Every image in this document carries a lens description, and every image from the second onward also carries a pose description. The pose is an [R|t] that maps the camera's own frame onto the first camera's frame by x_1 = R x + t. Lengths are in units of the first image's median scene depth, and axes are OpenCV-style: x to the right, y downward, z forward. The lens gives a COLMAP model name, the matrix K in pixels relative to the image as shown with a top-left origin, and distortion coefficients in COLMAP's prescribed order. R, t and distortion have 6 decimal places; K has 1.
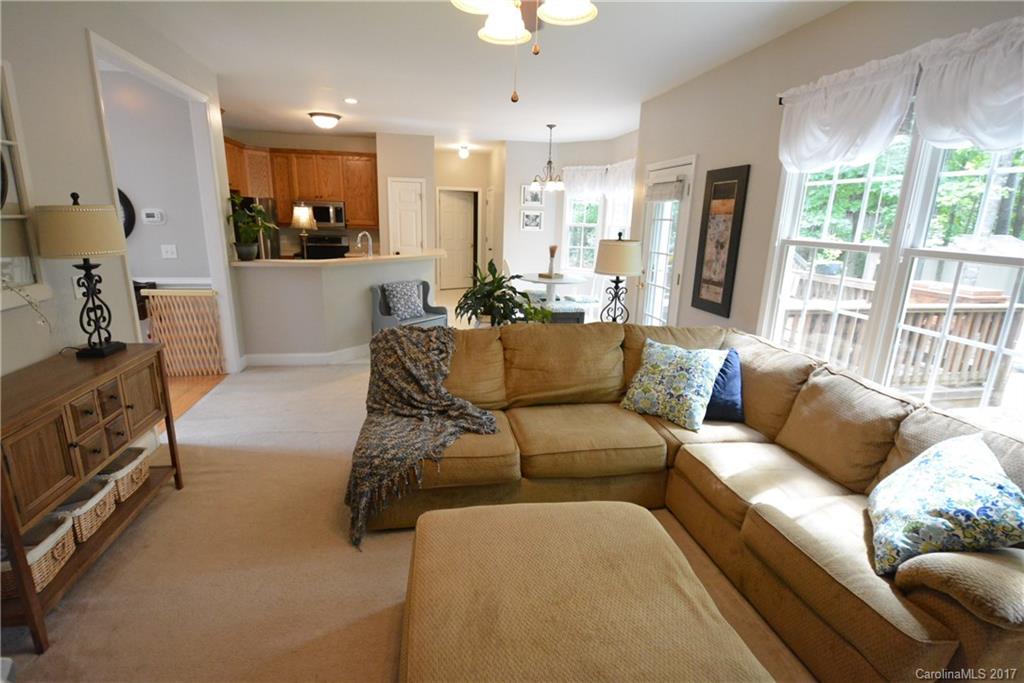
lens RADIAL K [[482.6, 0, 512.0], [0, 482.6, 341.5], [0, 0, 1]] dist [0.005302, -0.012906]
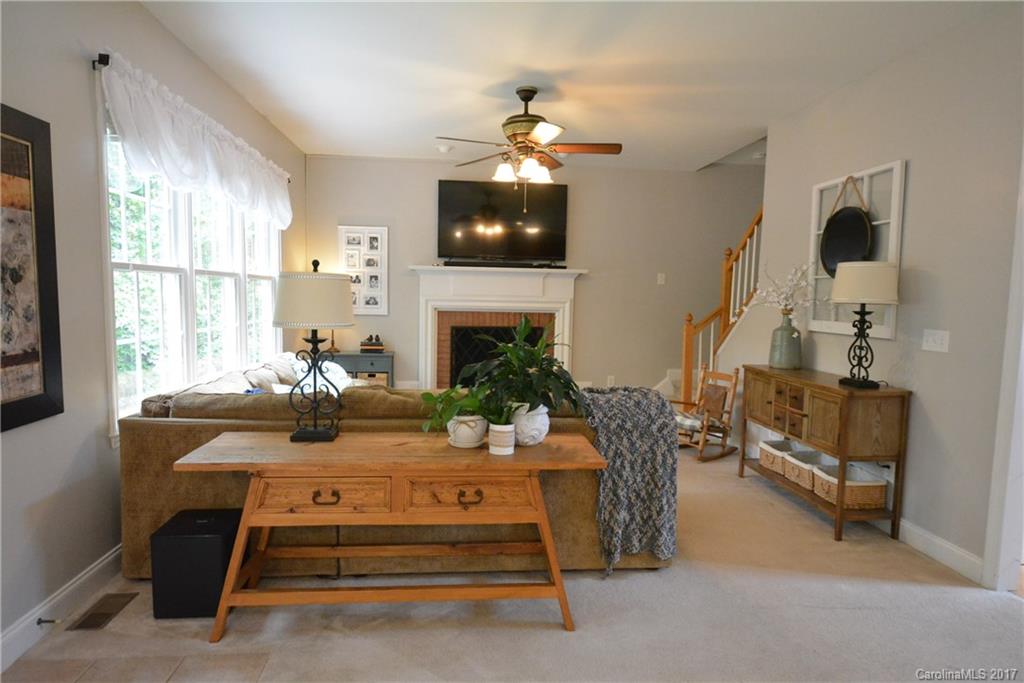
lens RADIAL K [[561.6, 0, 512.0], [0, 561.6, 341.5], [0, 0, 1]] dist [0.001867, 0.000335]
pose [[-0.994412, -0.054720, 0.090285, -0.043699], [-0.021428, 0.942005, 0.334915, -0.177416], [-0.103376, 0.331109, -0.937913, 0.797699]]
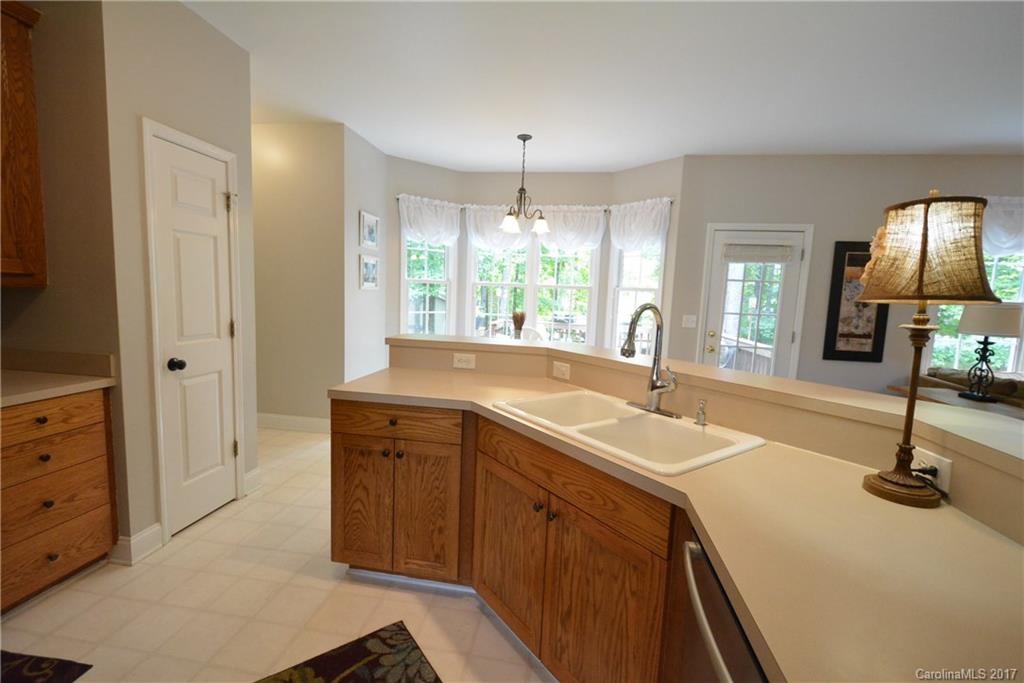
lens RADIAL K [[446.6, 0, 512.0], [0, 446.6, 341.5], [0, 0, 1]] dist [0.000129, -0.000382]
pose [[0.332033, -0.116534, 0.936042, -0.495676], [0.205174, 0.977502, 0.048916, -0.187263], [-0.920683, 0.175810, 0.348473, 0.782716]]
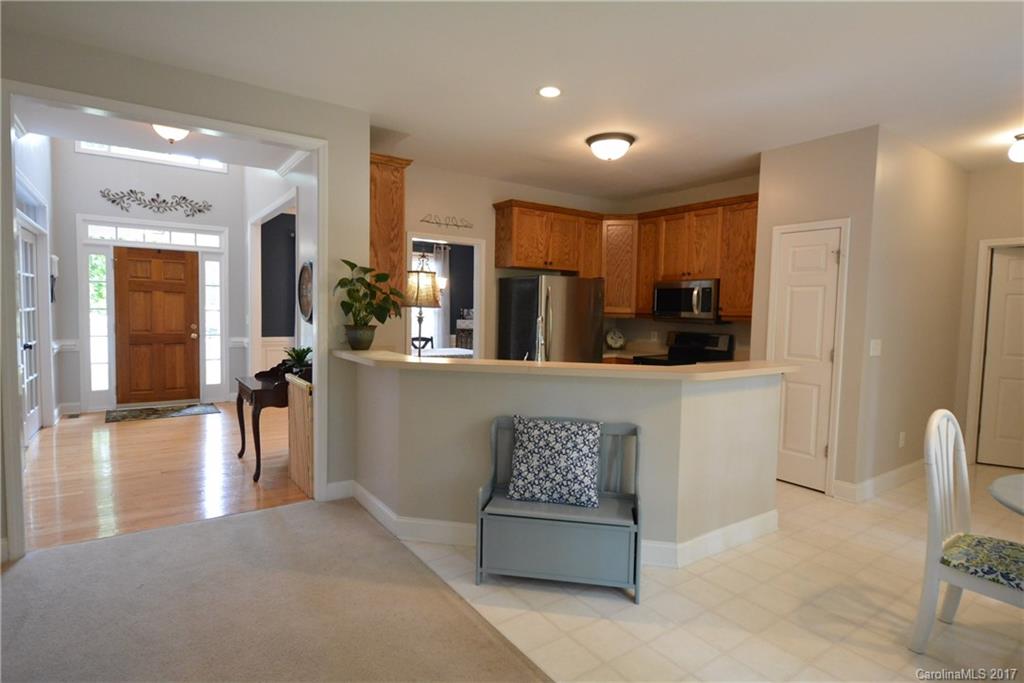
lens RADIAL K [[534.8, 0, 512.0], [0, 534.8, 341.5], [0, 0, 1]] dist [0.025443, -0.027579]
pose [[0.415169, 0.037036, -0.908990, 0.177230], [-0.237277, 0.968996, -0.068892, -0.119992], [0.878257, 0.244284, 0.411085, 0.584372]]
